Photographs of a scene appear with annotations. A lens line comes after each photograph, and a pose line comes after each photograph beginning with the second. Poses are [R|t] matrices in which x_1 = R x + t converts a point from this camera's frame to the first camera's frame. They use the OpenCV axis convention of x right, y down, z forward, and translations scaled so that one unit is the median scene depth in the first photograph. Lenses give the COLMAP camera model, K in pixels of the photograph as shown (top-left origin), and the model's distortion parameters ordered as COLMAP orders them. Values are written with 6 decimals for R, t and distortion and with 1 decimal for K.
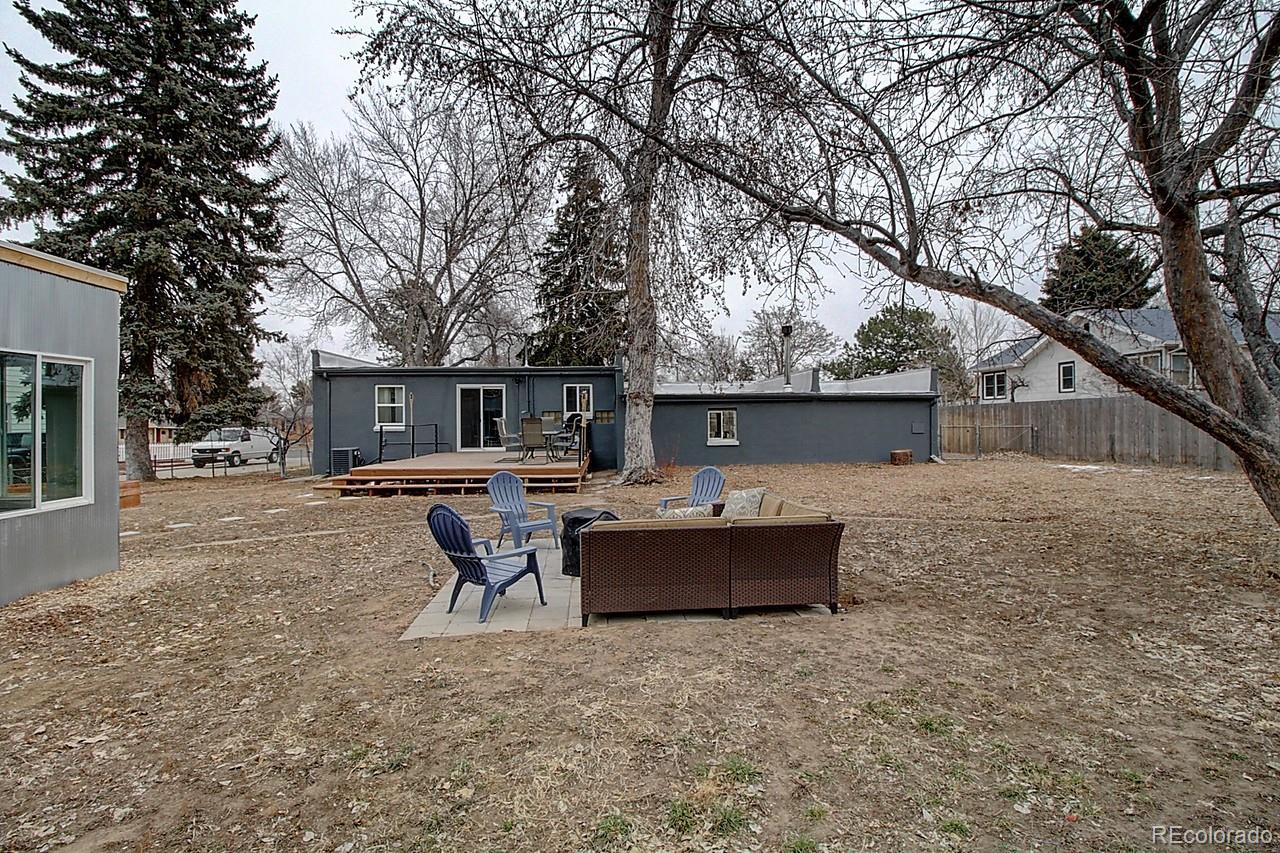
lens RADIAL K [[604.7, 0, 642.7], [0, 604.7, 424.4], [0, 0, 1]] dist [-0.005314, -0.007492]
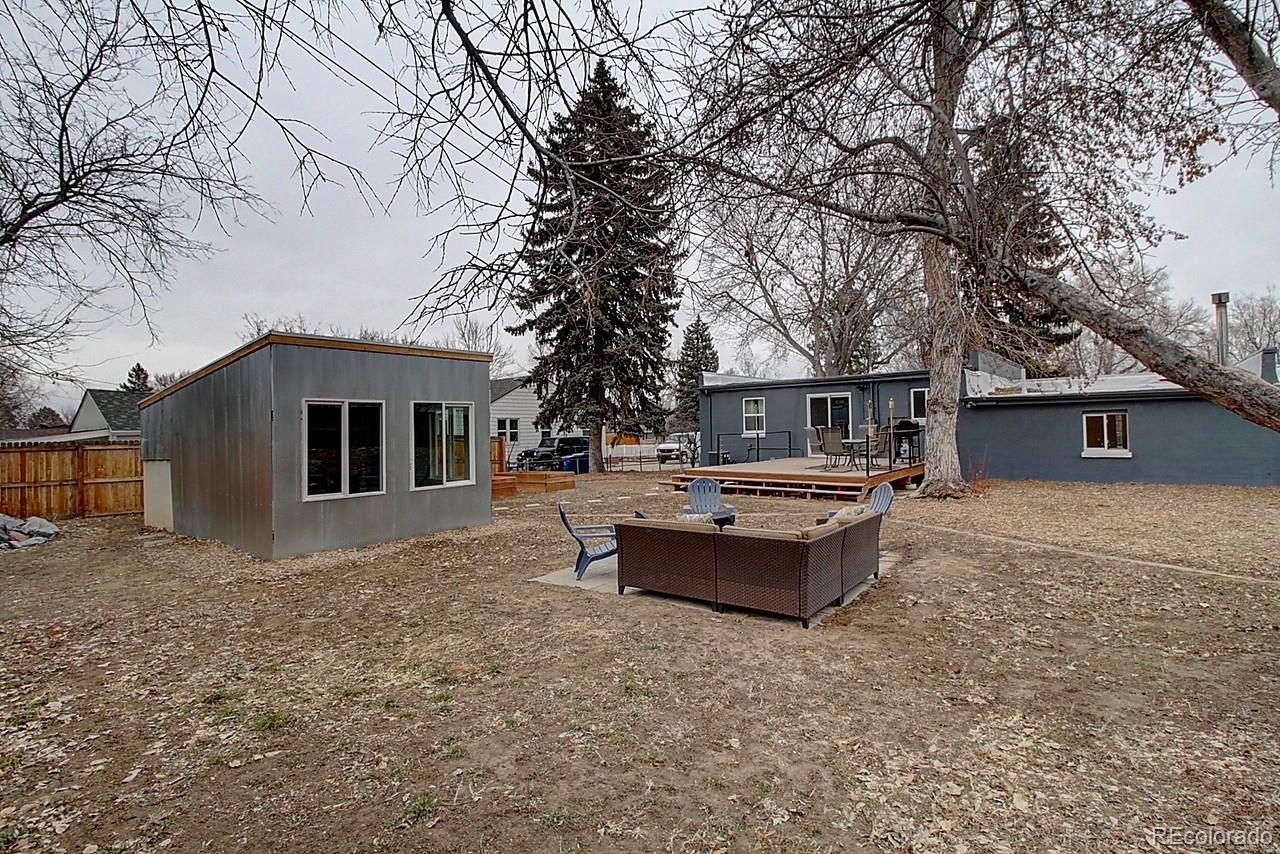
lens RADIAL K [[604.7, 0, 643.5], [0, 604.7, 427.0], [0, 0, 1]] dist [-0.005314, -0.007492]
pose [[0.730591, -0.008823, -0.682758, 0.270179], [0.010326, 0.999945, -0.001872, -0.011620], [0.682737, -0.005682, 0.730642, 0.015287]]
